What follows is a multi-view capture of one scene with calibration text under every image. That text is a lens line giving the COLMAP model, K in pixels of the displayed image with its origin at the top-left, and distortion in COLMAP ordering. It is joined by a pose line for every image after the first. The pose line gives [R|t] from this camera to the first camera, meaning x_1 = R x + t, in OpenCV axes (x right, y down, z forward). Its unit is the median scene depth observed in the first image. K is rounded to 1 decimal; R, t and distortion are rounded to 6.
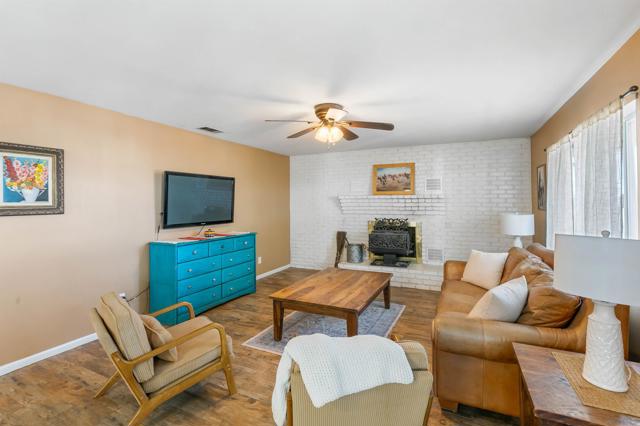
lens RADIAL K [[301.1, 0, 319.4], [0, 301.1, 199.1], [0, 0, 1]] dist [0.001318, 0.000268]
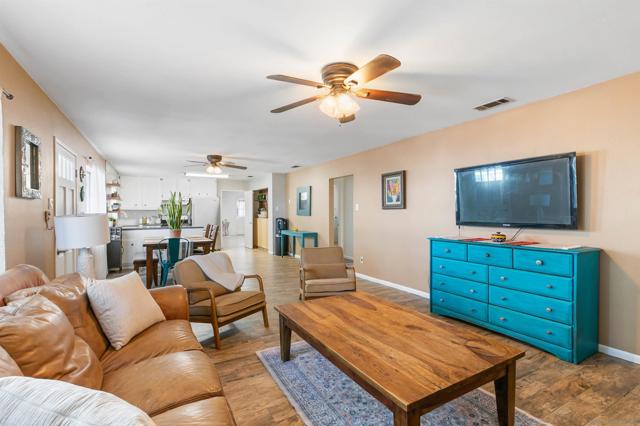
lens RADIAL K [[297.4, 0, 320.0], [0, 297.4, 213.0], [0, 0, 1]] dist [-0.000213, 0.000629]
pose [[-0.568581, 0.008782, -0.822581, 0.432427], [0.014790, 0.999891, 0.000451, 0.036171], [0.822495, -0.011909, -0.568648, 0.870076]]
